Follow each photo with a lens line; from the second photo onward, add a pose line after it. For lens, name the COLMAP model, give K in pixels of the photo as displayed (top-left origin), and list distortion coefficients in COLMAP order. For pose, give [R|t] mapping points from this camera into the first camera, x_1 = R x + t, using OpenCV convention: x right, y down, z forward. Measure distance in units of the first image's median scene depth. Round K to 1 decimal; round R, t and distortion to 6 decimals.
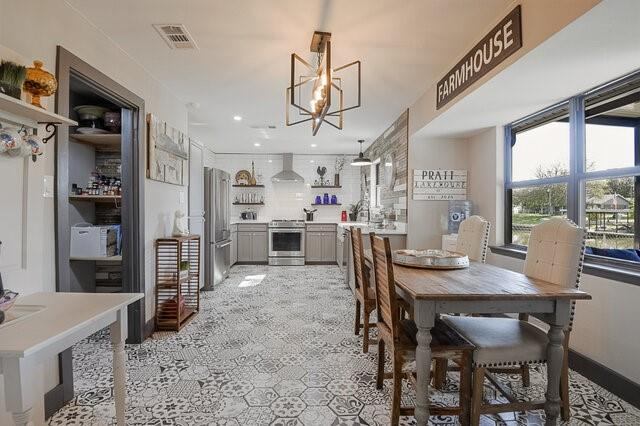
lens RADIAL K [[318.8, 0, 320.0], [0, 318.8, 213.0], [0, 0, 1]] dist [-0.001143, -0.024392]
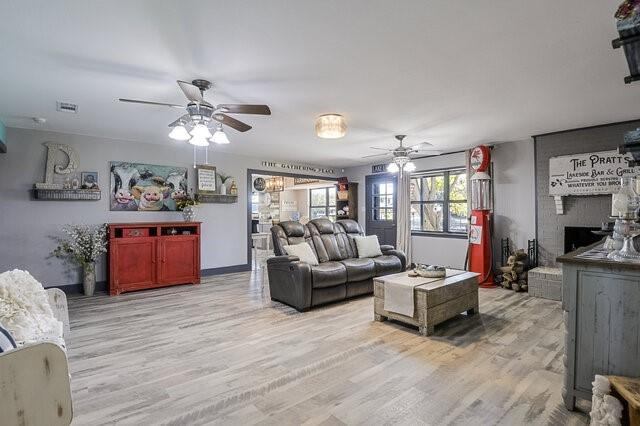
lens RADIAL K [[316.6, 0, 320.0], [0, 316.6, 213.0], [0, 0, 1]] dist [0.000006, -0.000003]
pose [[0.798004, -0.003164, 0.602644, -0.656560], [0.011791, 0.999877, -0.010364, 0.004344], [-0.602537, 0.015376, 0.797943, -0.837418]]
